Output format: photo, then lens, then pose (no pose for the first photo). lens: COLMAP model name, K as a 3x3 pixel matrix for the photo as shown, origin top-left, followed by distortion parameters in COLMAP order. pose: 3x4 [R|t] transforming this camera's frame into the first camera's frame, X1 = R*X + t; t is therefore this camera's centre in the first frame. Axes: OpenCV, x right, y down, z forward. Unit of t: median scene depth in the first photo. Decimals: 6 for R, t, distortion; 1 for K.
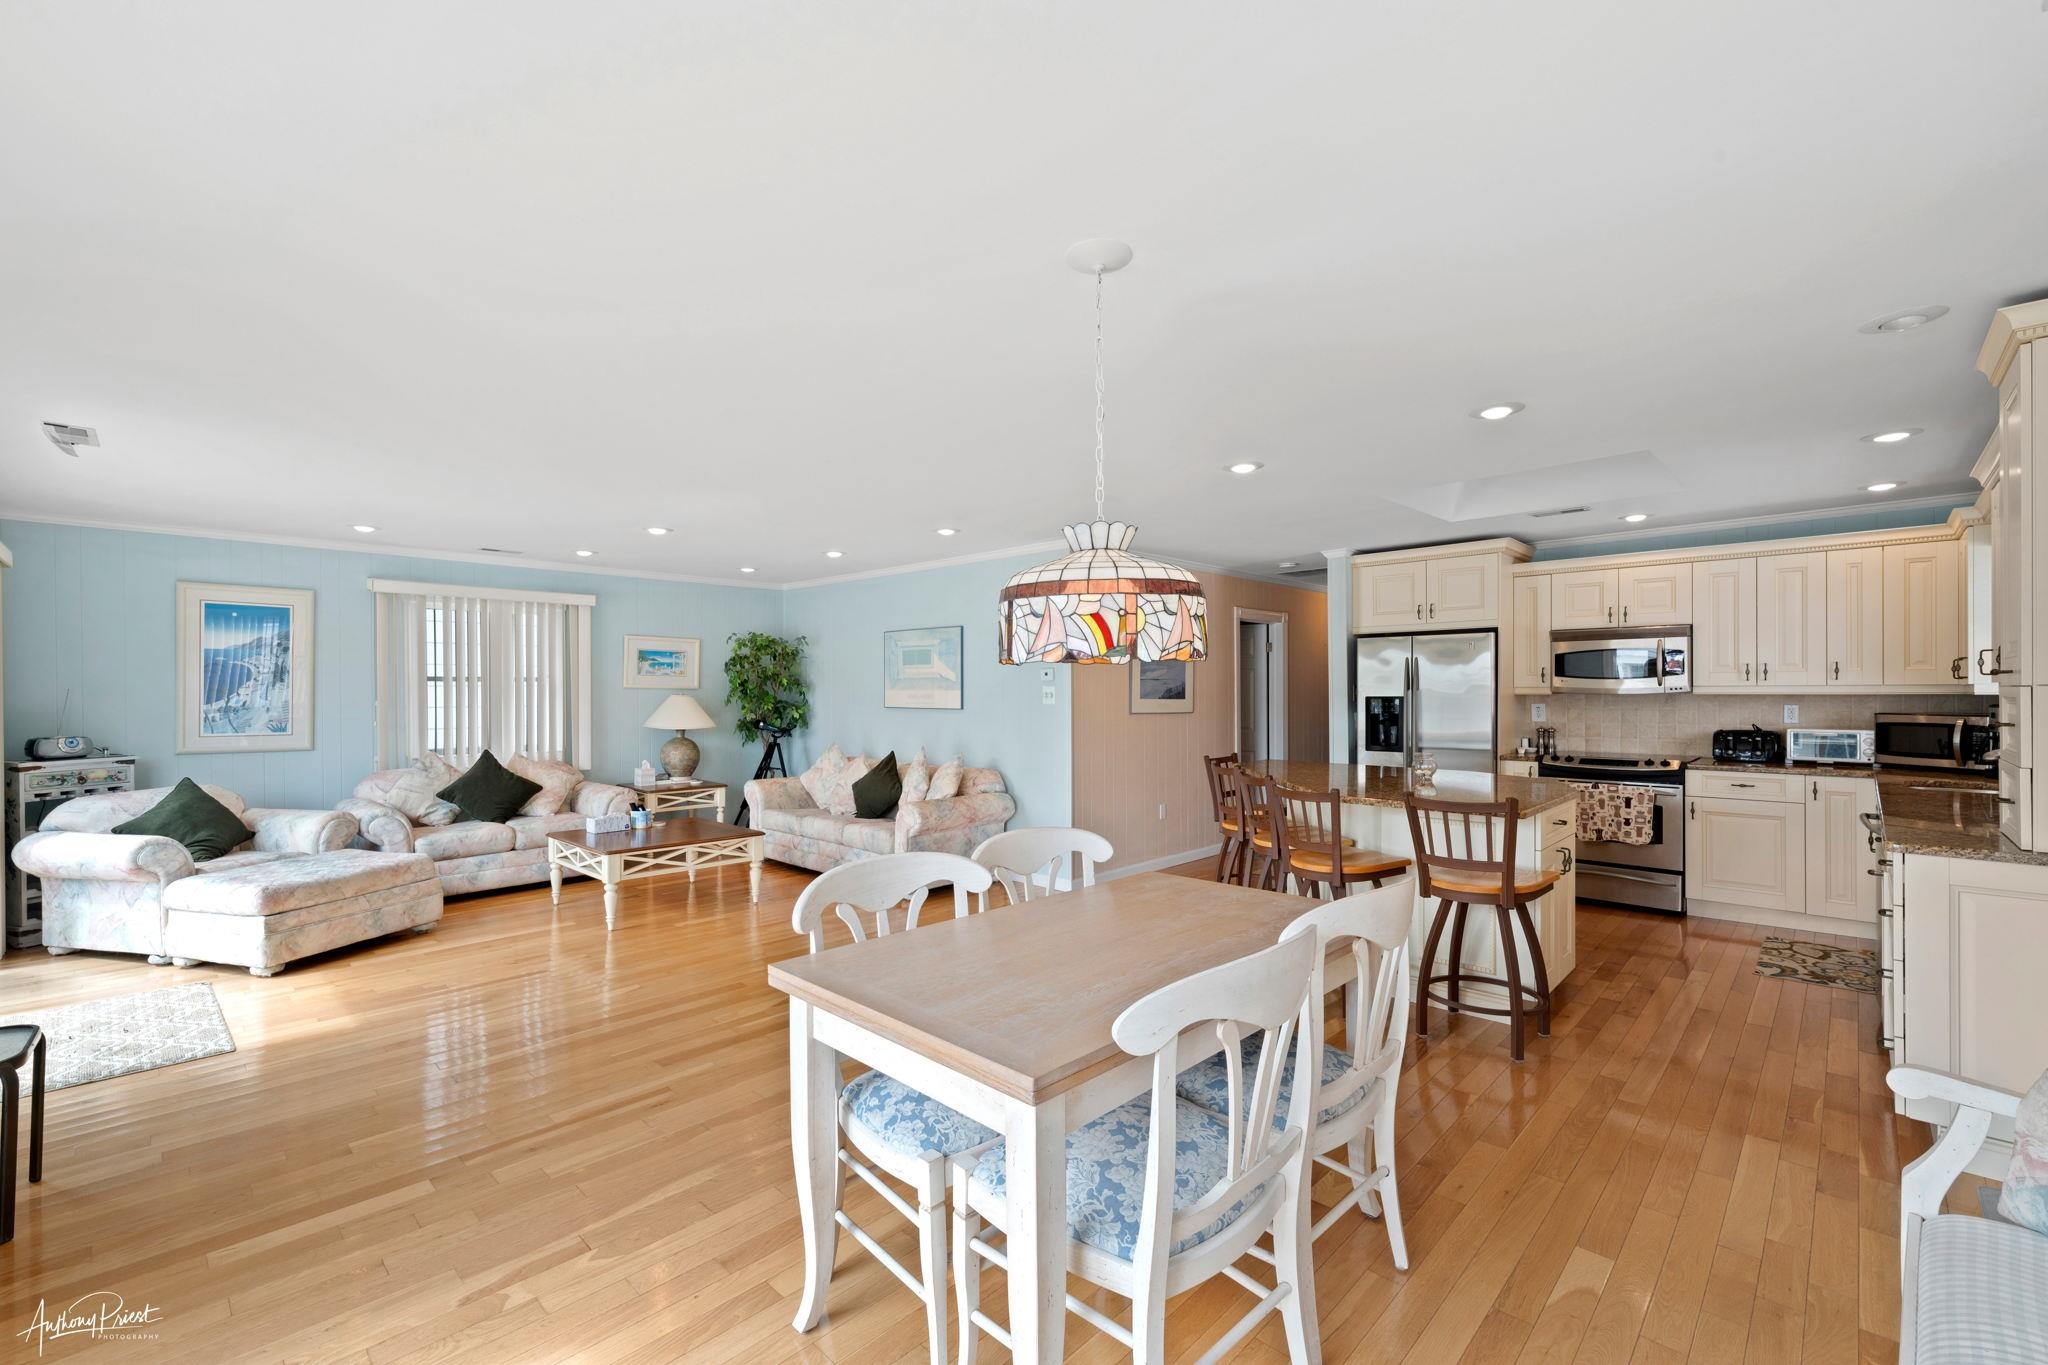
lens RADIAL K [[851.1, 0, 1024.0], [0, 851.1, 682.5], [0, 0, 1]] dist [0.000042, 0.000027]
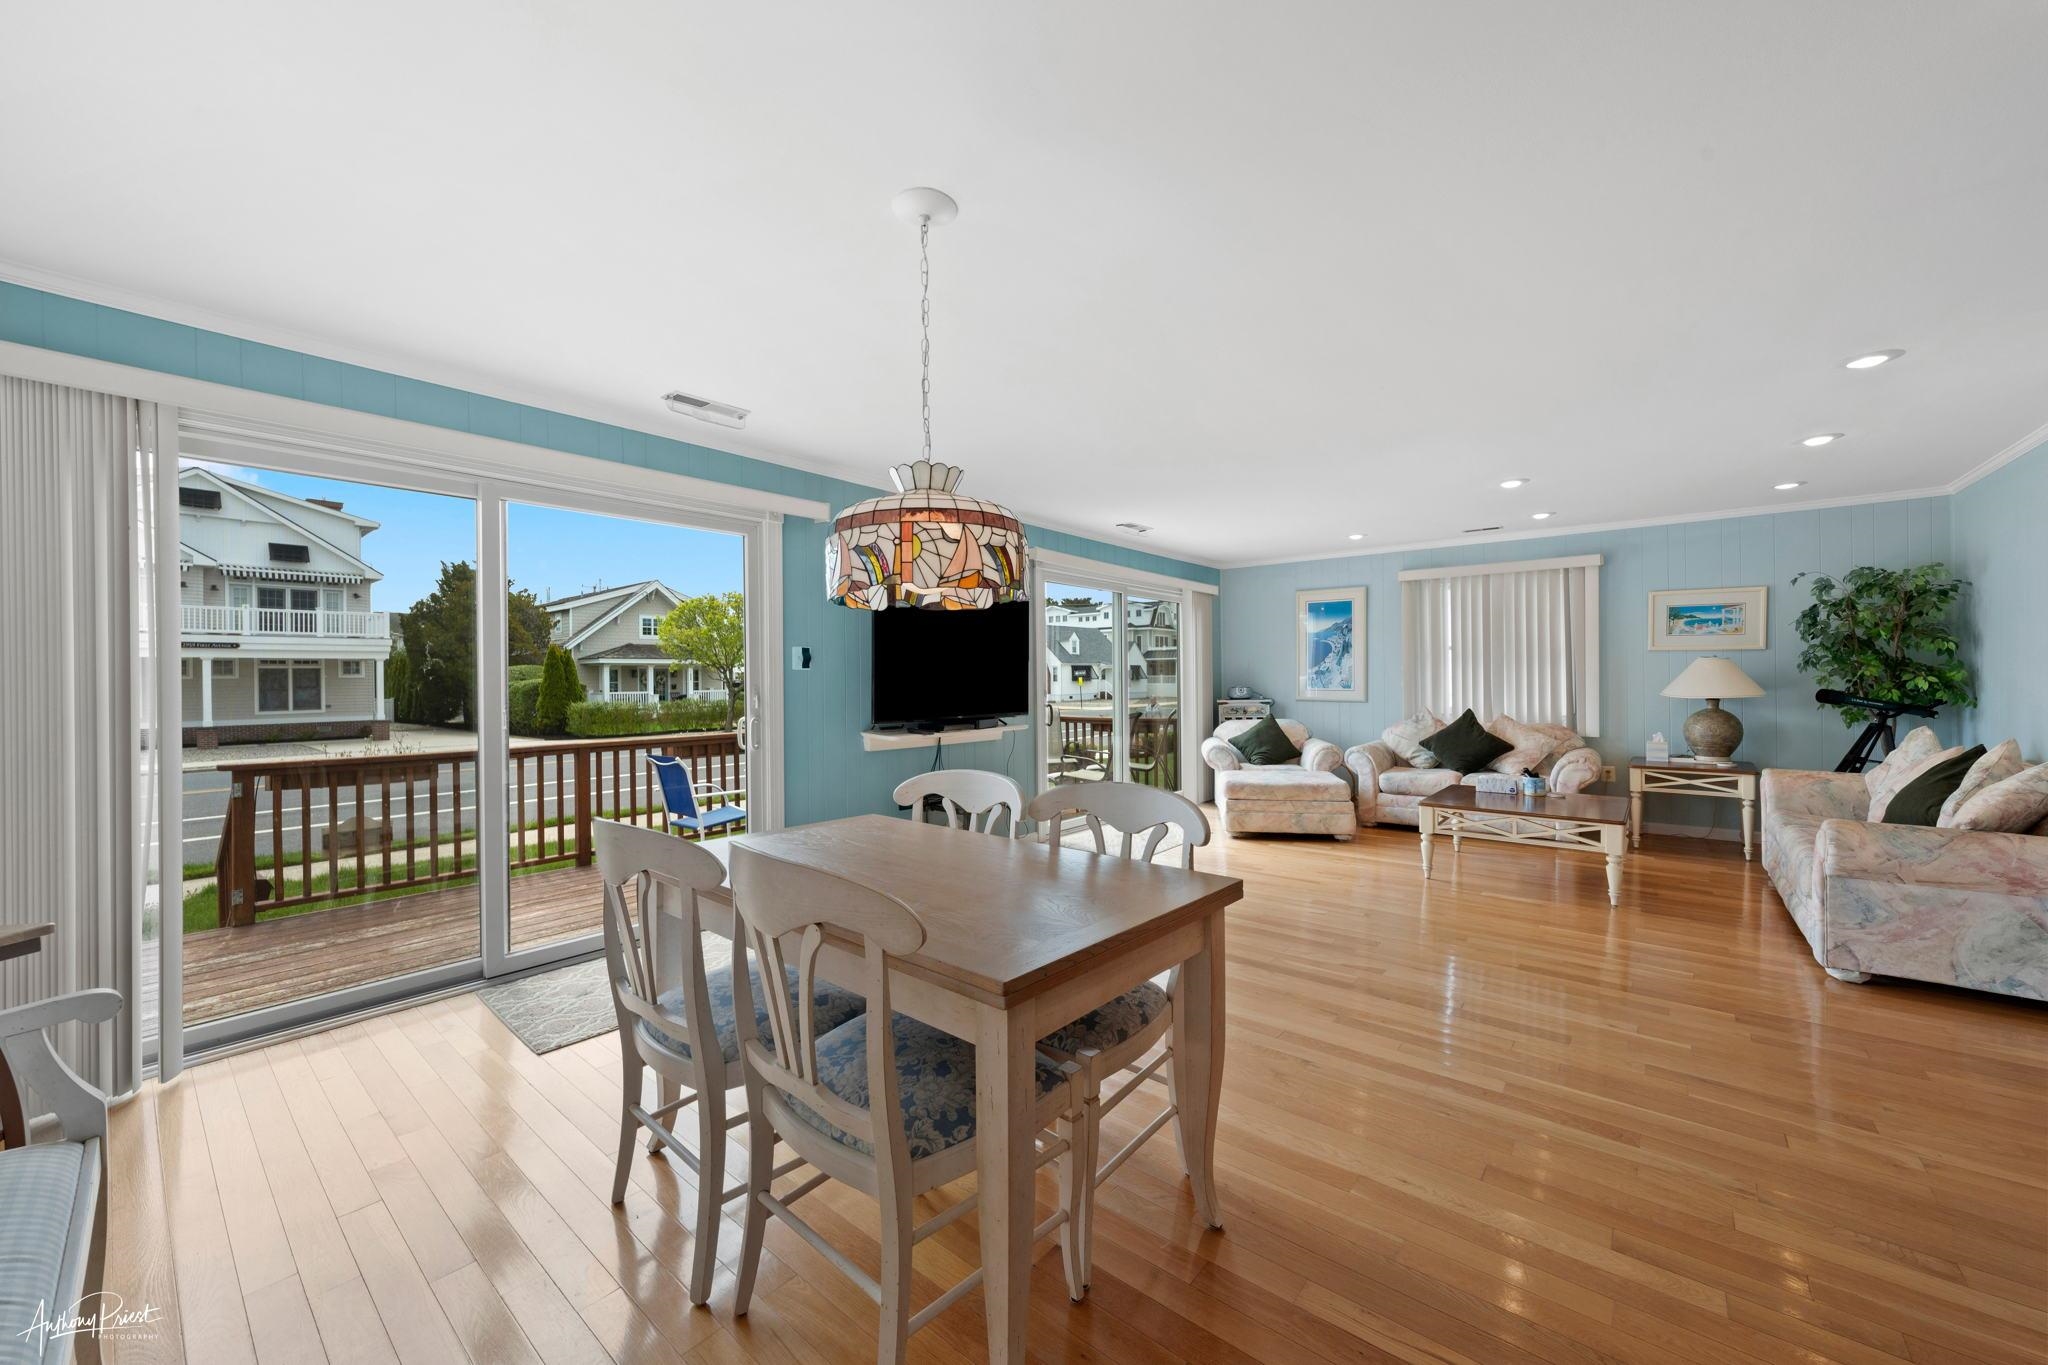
lens RADIAL K [[775.1, 0, 1024.0], [0, 775.1, 682.5], [0, 0, 1]] dist [-0.000603, -0.000014]
pose [[0.090358, 0.008450, -0.995873, 0.334115], [0.017697, 0.999792, 0.010089, 0.023253], [0.995752, -0.018536, 0.090190, 0.320135]]
